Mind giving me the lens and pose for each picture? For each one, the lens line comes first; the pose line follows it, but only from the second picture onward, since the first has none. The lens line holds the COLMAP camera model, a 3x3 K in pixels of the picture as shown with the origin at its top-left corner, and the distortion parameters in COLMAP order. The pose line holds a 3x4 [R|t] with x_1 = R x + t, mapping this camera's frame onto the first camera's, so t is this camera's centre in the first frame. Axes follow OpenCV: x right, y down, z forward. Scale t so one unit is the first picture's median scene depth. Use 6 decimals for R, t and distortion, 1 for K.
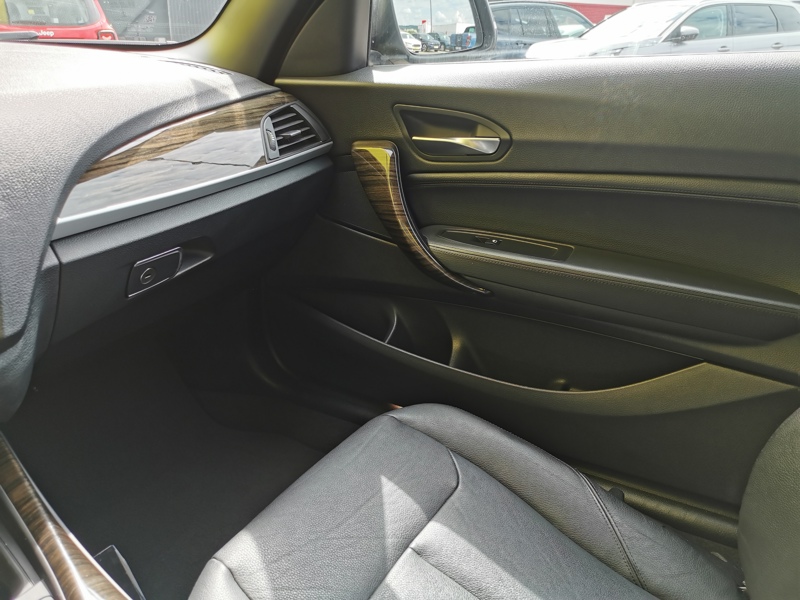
lens RADIAL K [[618.6, 0, 402.6], [0, 618.6, 301.9], [0, 0, 1]] dist [0.009689, 0.001430]
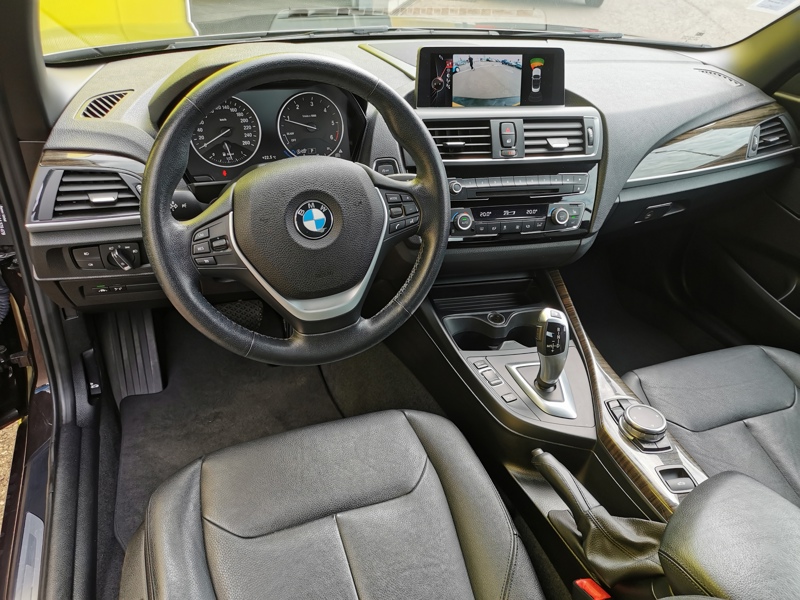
lens RADIAL K [[616.1, 0, 400.0], [0, 616.1, 300.0], [0, 0, 1]] dist [0.005854, 0.003515]
pose [[0.781873, 0.373149, -0.499435, -0.000273], [-0.284698, 0.926396, 0.246451, -0.038848], [0.554637, -0.050505, 0.830558, -0.691544]]
